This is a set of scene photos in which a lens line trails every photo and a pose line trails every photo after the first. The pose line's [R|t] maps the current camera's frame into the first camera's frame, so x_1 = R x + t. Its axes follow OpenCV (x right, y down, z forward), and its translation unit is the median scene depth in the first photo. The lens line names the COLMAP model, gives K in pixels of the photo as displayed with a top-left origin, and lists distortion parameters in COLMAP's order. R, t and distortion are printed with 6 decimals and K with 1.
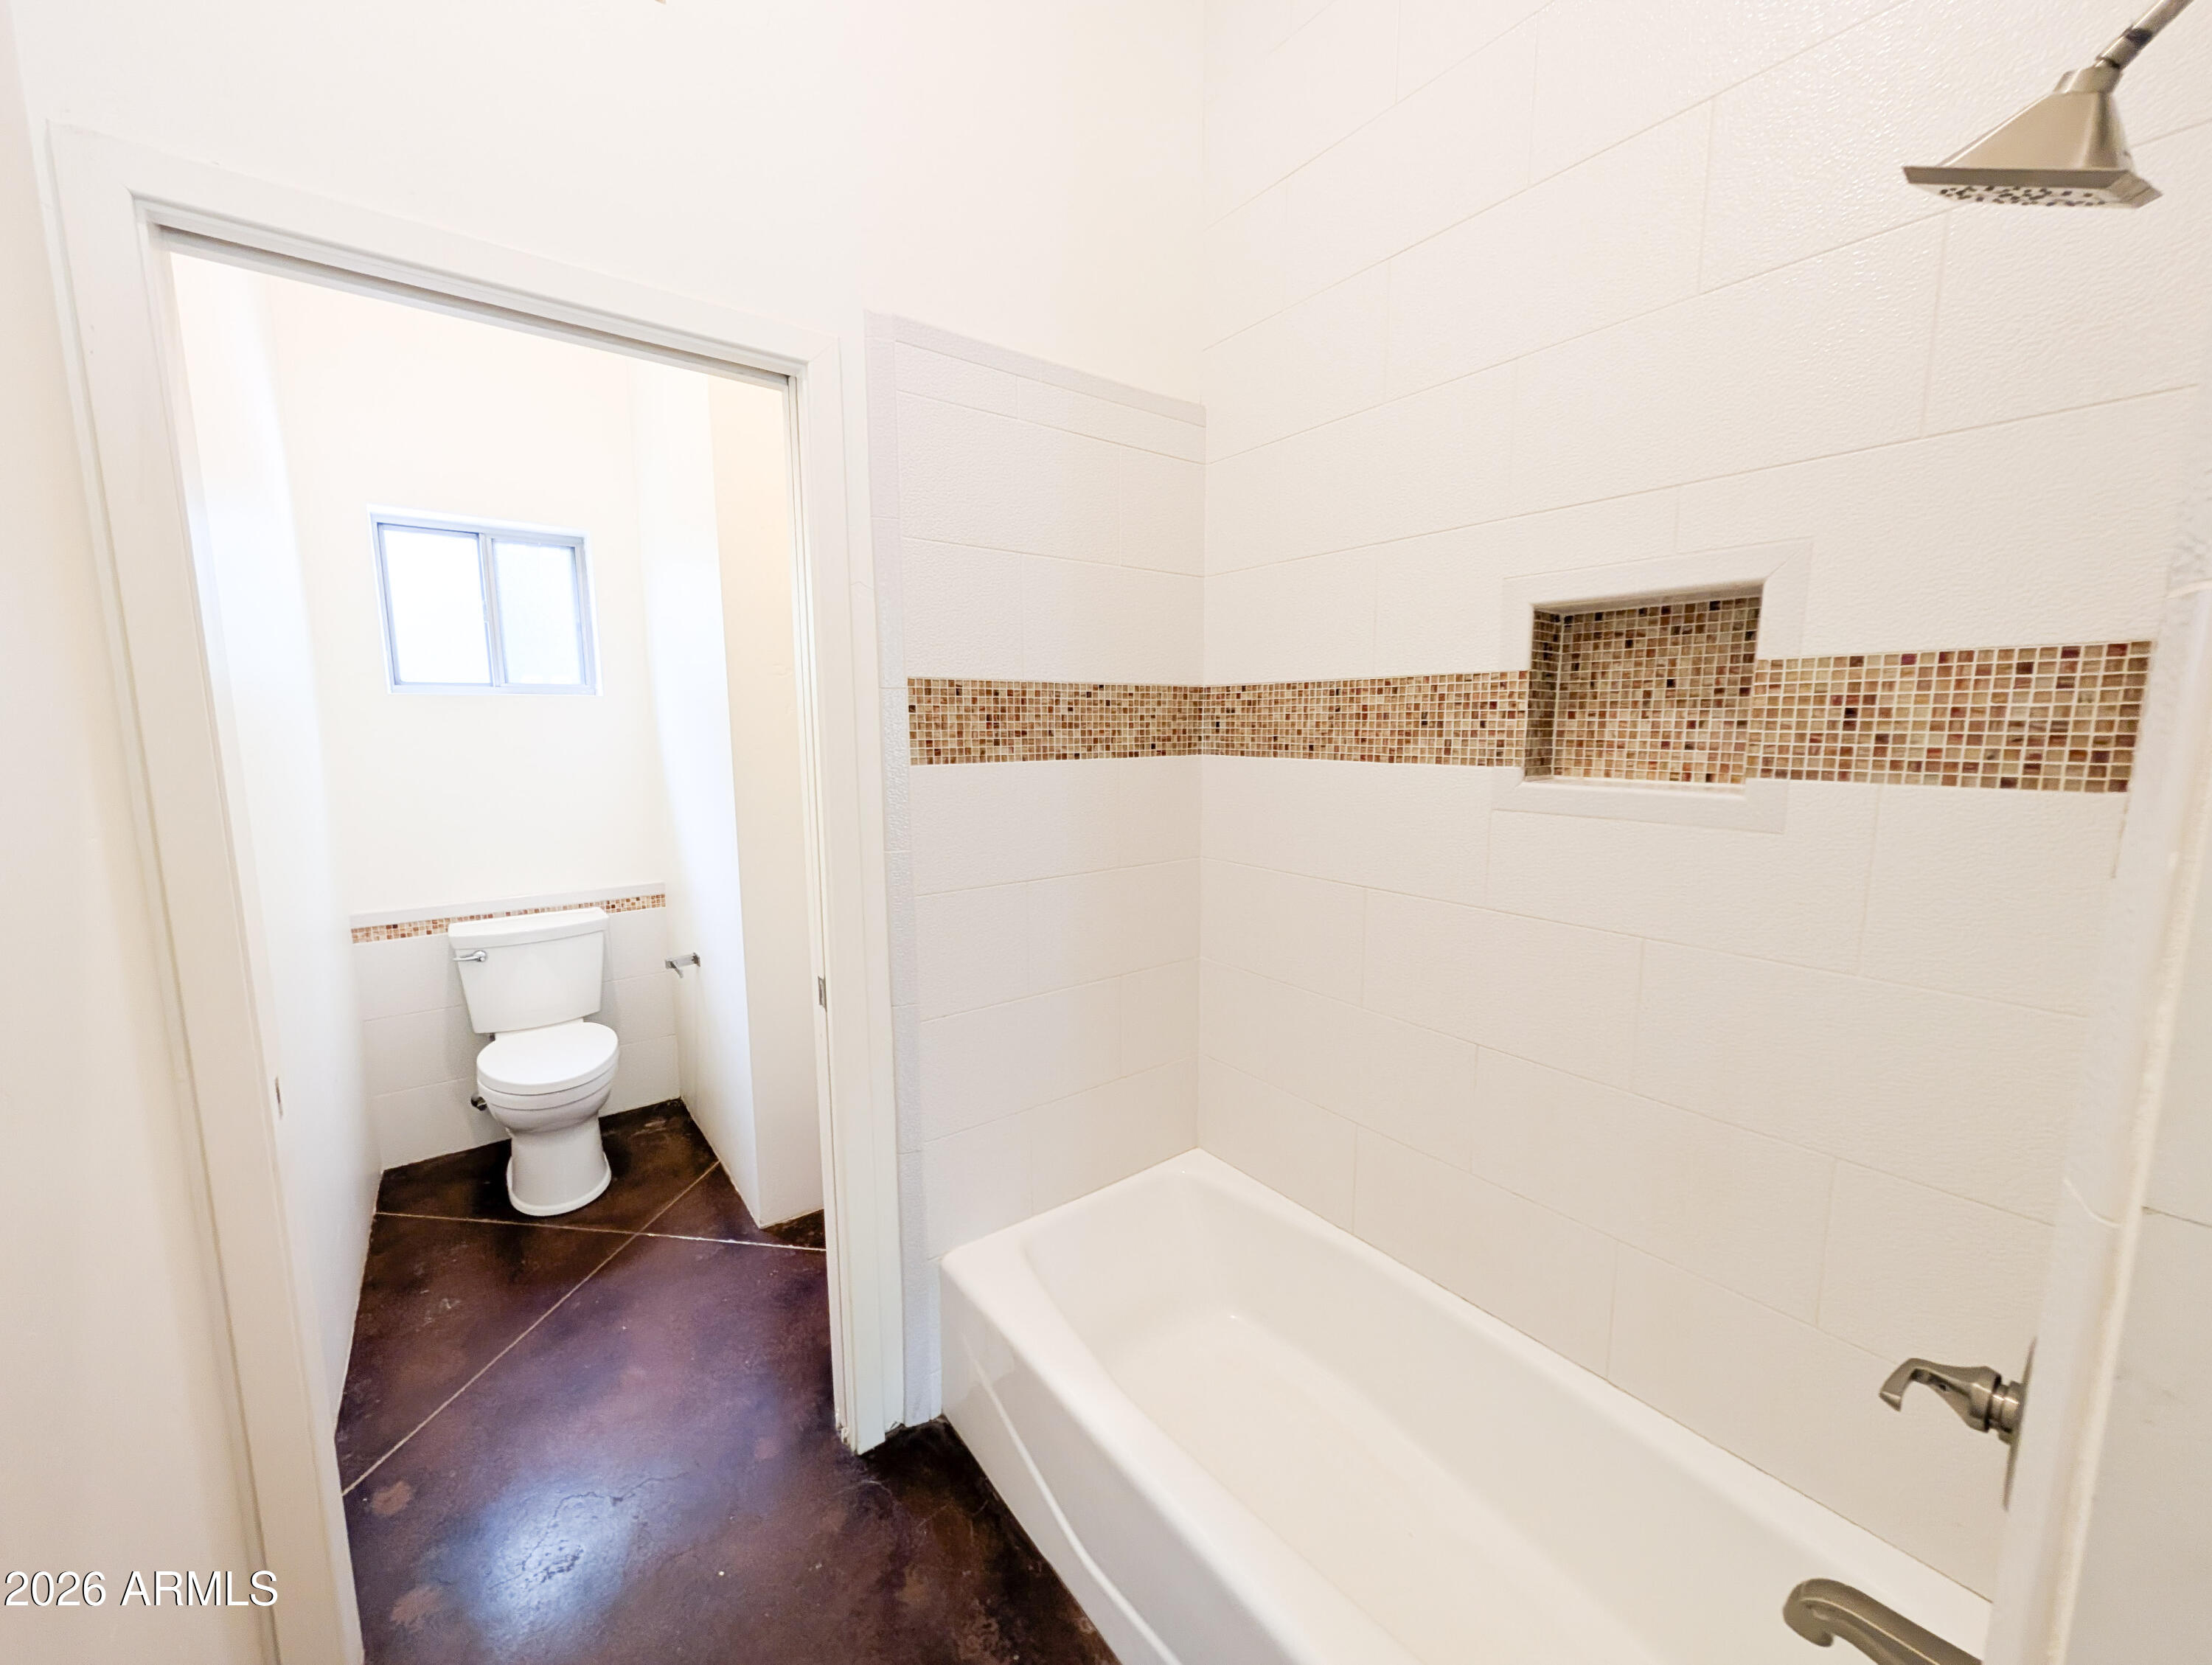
lens RADIAL K [[843.9, 0, 1102.4], [0, 843.9, 833.3], [0, 0, 1]] dist [0.002137, 0.000285]
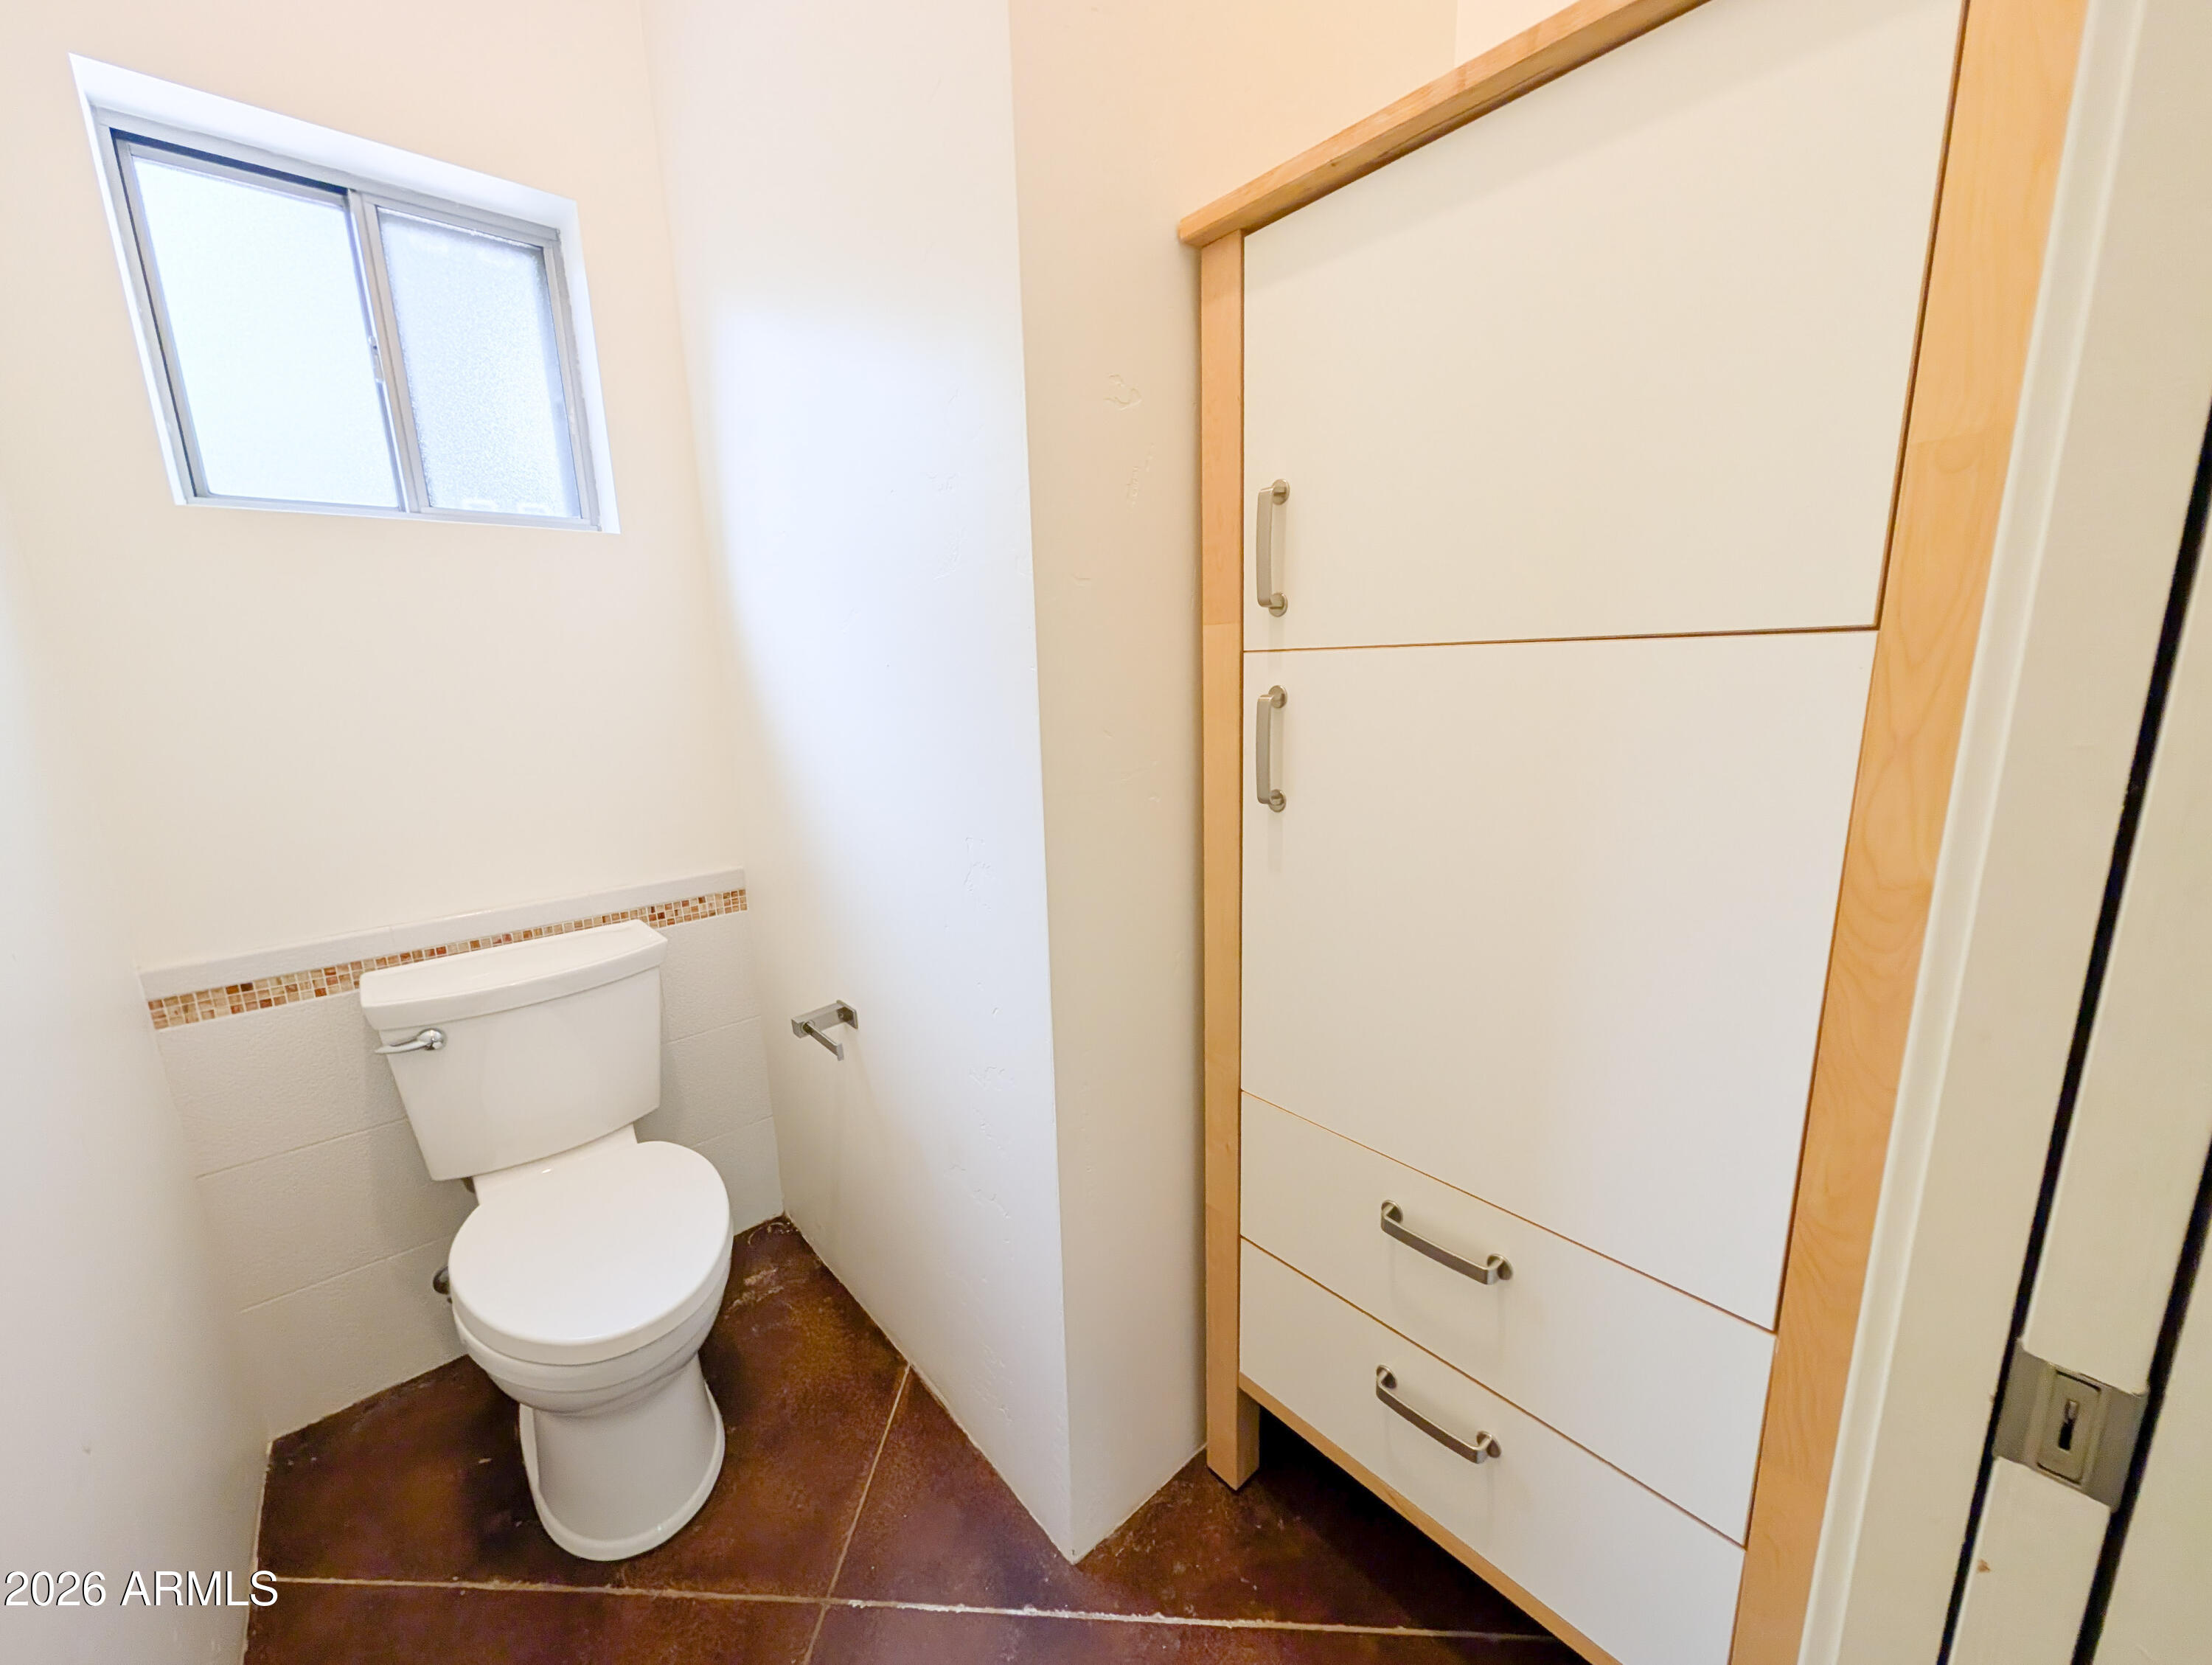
lens RADIAL K [[843.9, 0, 1105.4], [0, 843.9, 833.6], [0, 0, 1]] dist [0.002137, 0.000285]
pose [[0.997122, -0.037570, 0.065851, -0.348118], [0.032866, 0.996926, 0.071121, 0.000546], [-0.068320, -0.068752, 0.995292, 0.458272]]
